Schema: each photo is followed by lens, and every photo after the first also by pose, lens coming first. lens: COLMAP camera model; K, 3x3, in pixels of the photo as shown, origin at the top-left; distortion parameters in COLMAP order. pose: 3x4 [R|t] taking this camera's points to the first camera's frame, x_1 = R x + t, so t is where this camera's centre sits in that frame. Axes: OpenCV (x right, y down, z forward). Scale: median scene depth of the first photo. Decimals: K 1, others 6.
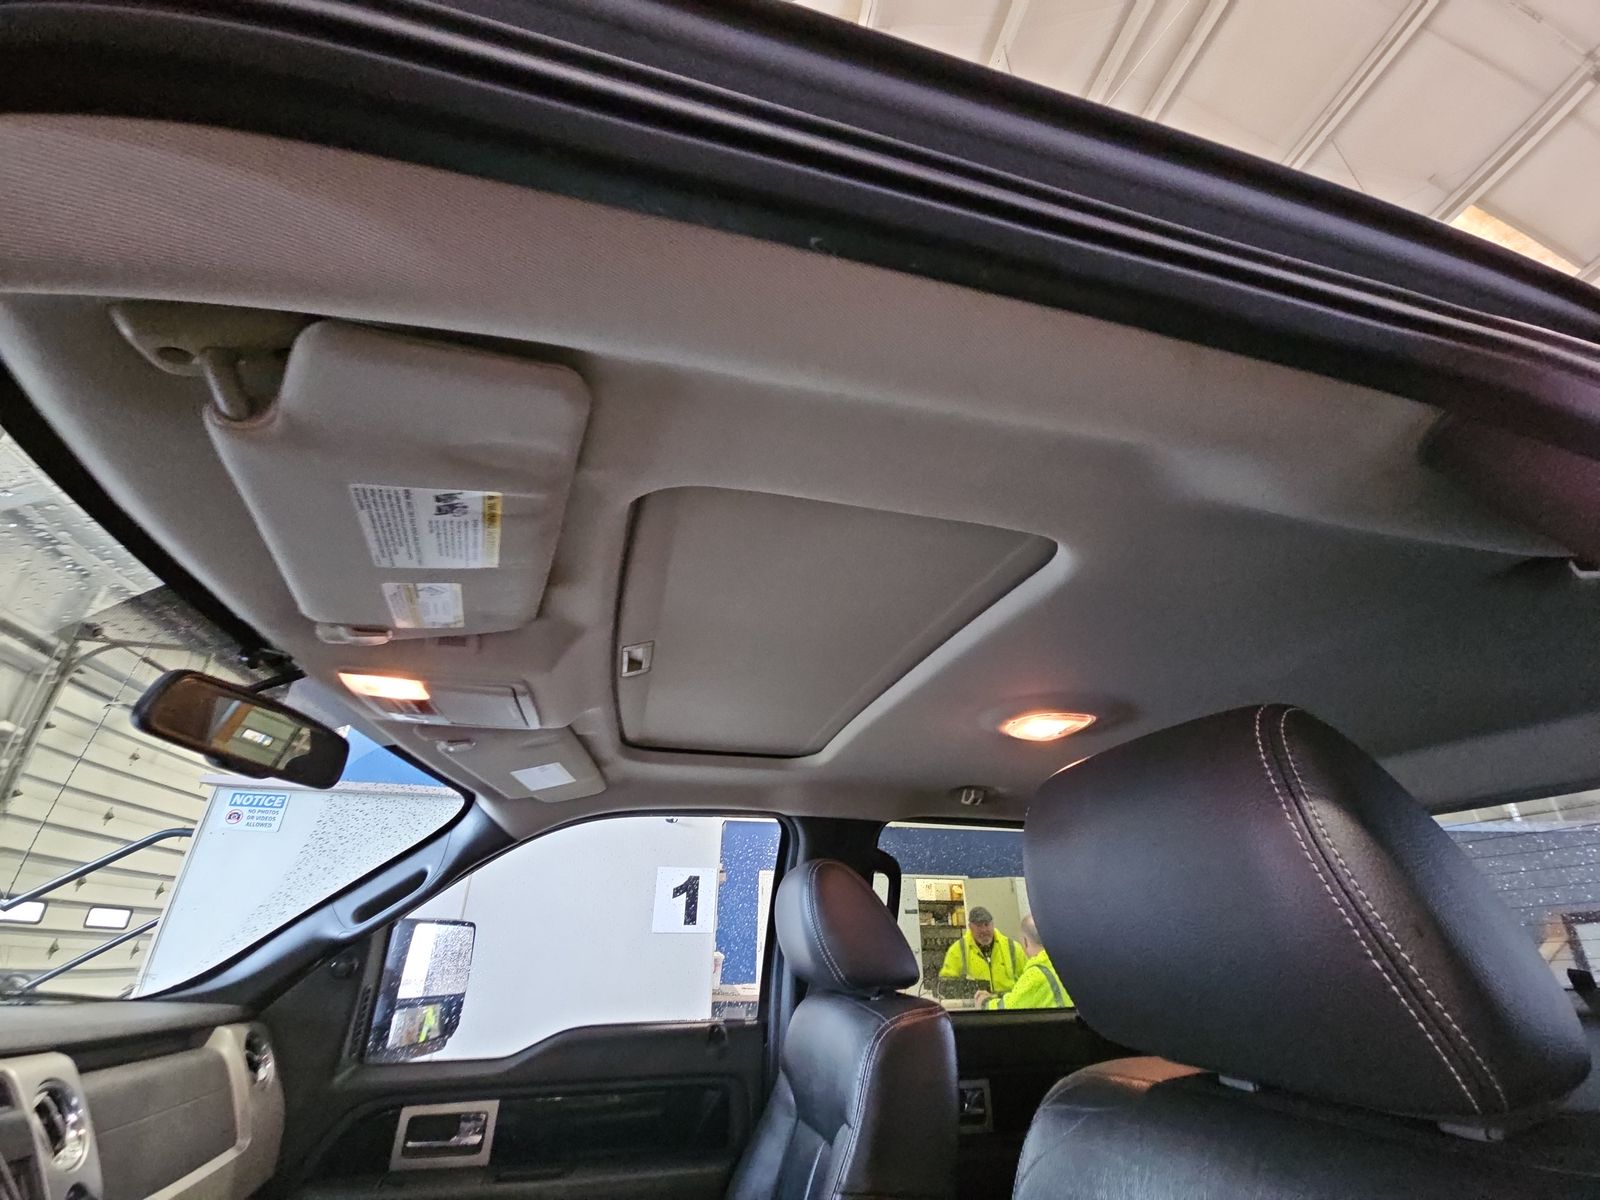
lens RADIAL K [[643.9, 0, 799.3], [0, 643.9, 606.6], [0, 0, 1]] dist [0.002719, -0.008907]
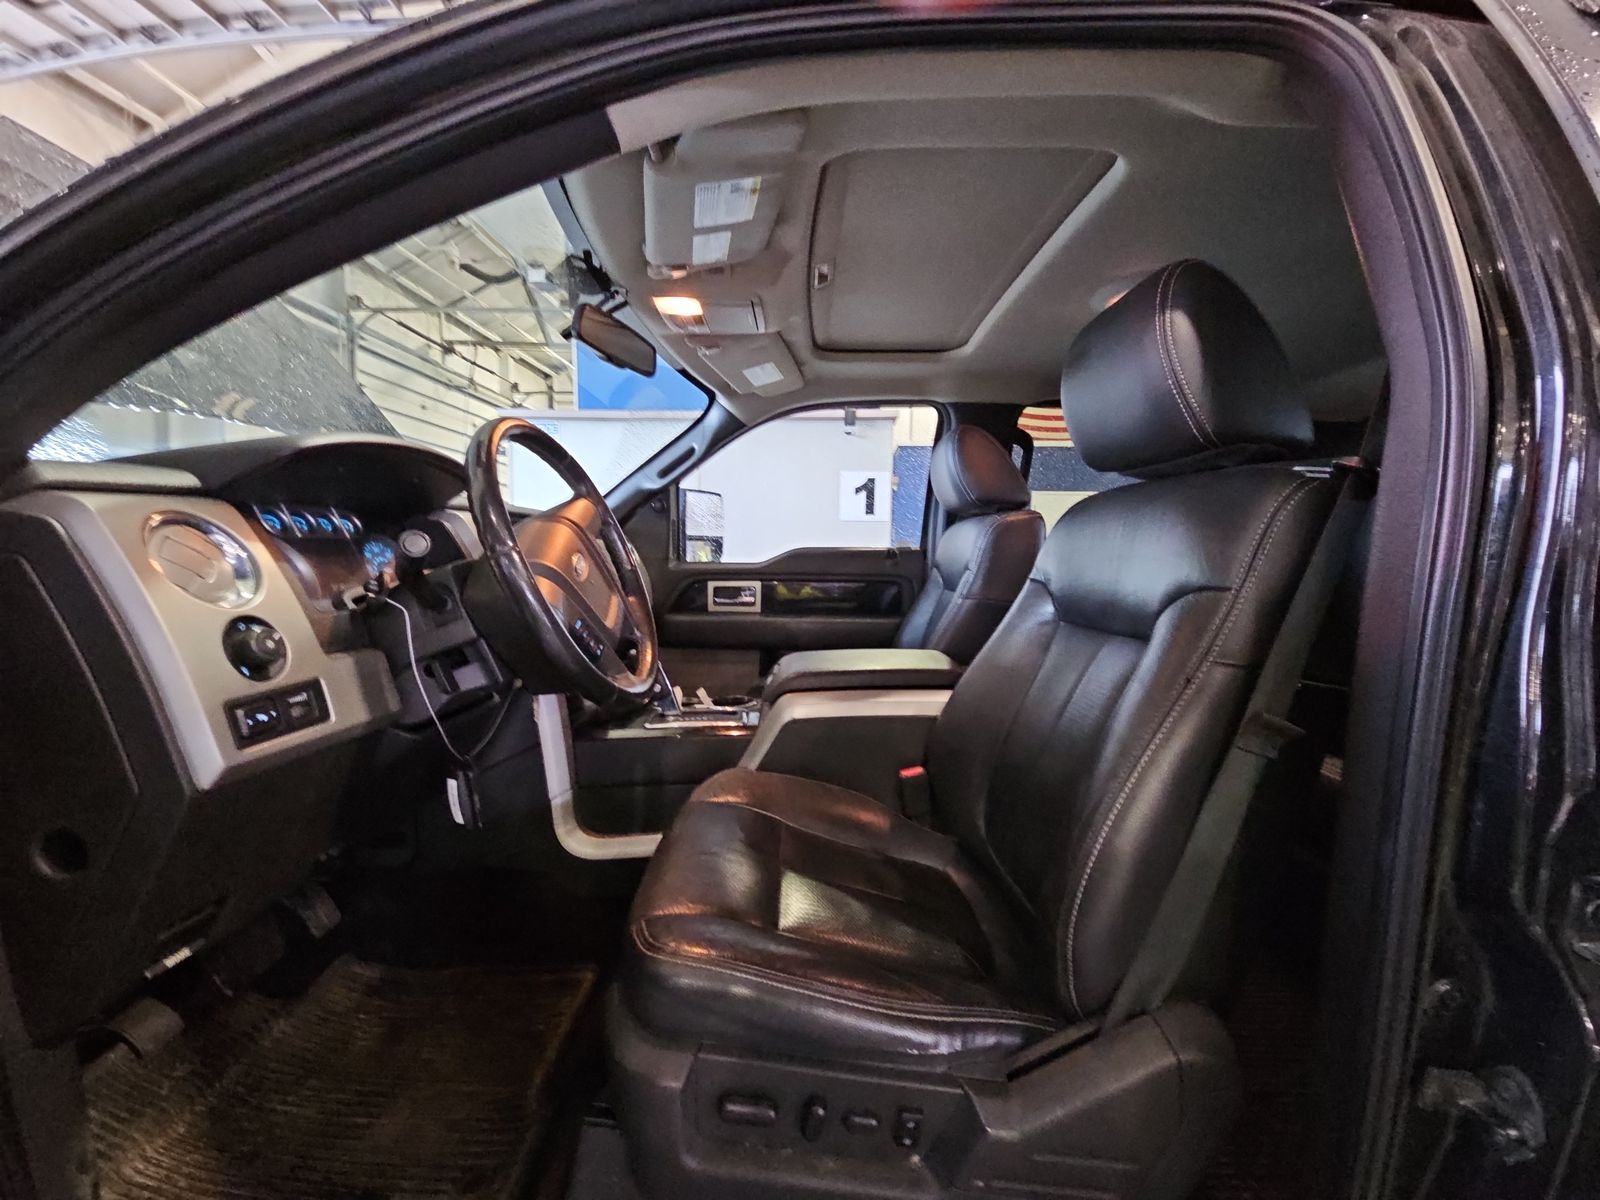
lens RADIAL K [[643.9, 0, 799.3], [0, 643.9, 606.6], [0, 0, 1]] dist [0.002719, -0.008907]
pose [[0.966526, 0.033455, -0.254378, 0.055611], [0.105689, 0.851519, 0.513561, -0.019976], [0.233789, -0.523255, 0.819480, -0.390246]]
